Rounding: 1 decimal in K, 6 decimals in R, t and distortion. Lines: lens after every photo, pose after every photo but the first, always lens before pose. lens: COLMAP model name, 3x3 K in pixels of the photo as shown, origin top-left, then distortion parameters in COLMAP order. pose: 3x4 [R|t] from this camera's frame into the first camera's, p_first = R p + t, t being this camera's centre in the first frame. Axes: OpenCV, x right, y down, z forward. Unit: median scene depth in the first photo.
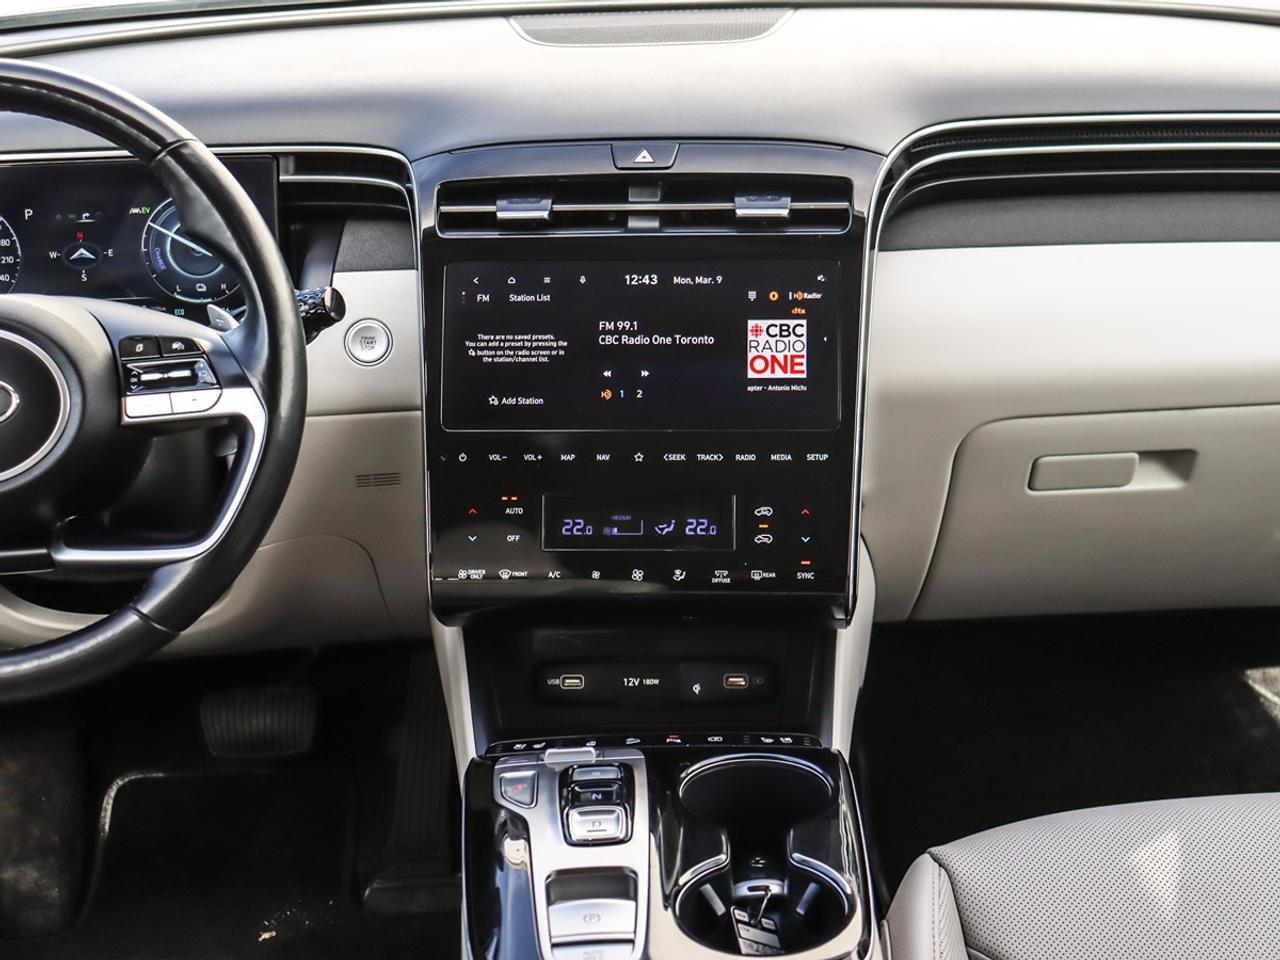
lens RADIAL K [[1894.3, 0, 767.1], [0, 1894.3, 485.2], [0, 0, 1]] dist [-0.000063, 0.000000]
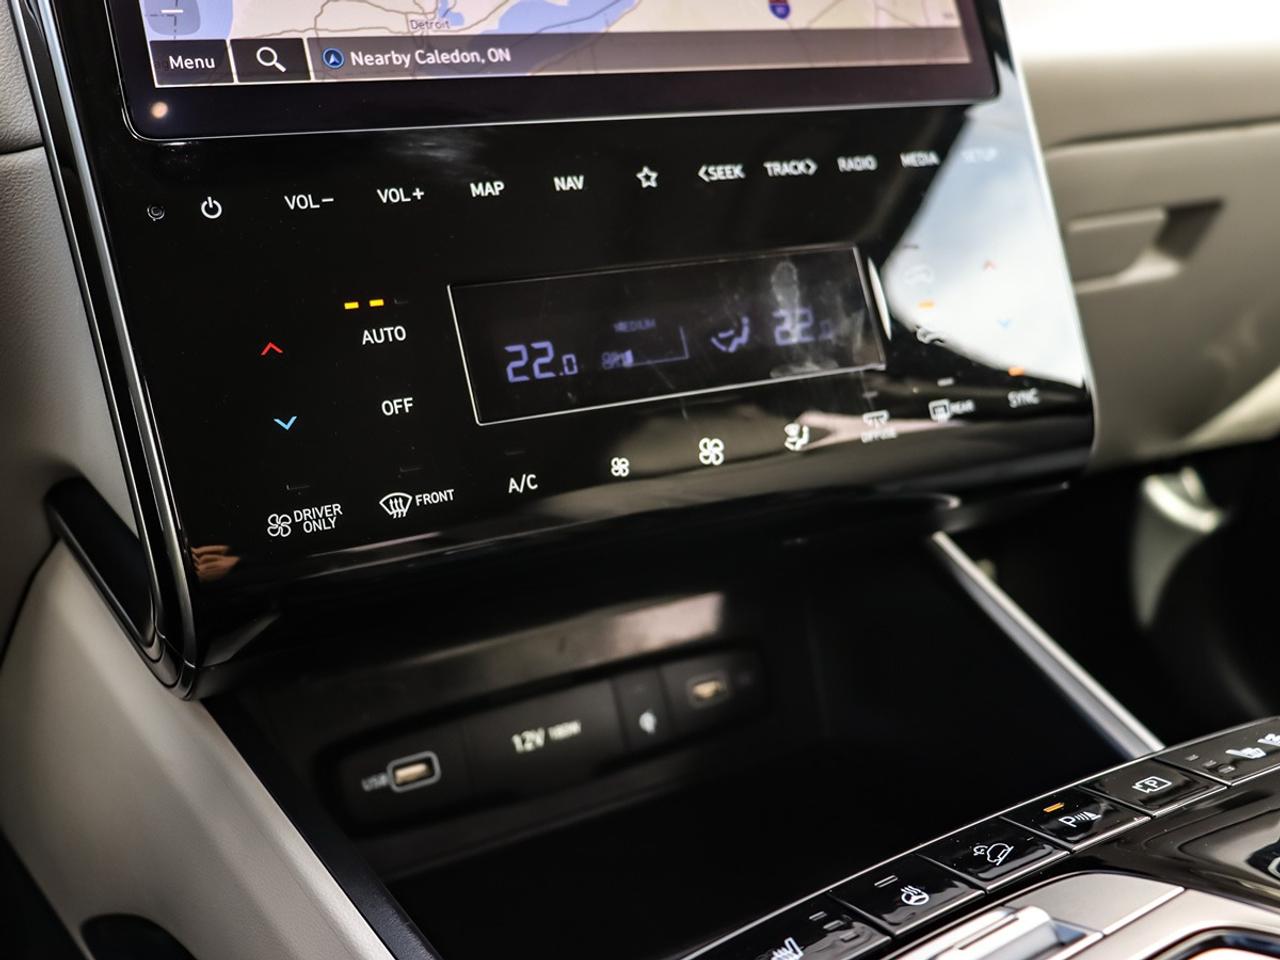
lens RADIAL K [[1312.8, 0, 608.2], [0, 1312.8, 466.6], [0, 0, 1]] dist [-0.002729, 0.000000]
pose [[0.873714, -0.148711, 0.463152, -0.216004], [0.185952, 0.981917, -0.035511, 0.055661], [-0.449496, 0.117150, 0.885567, 0.748263]]
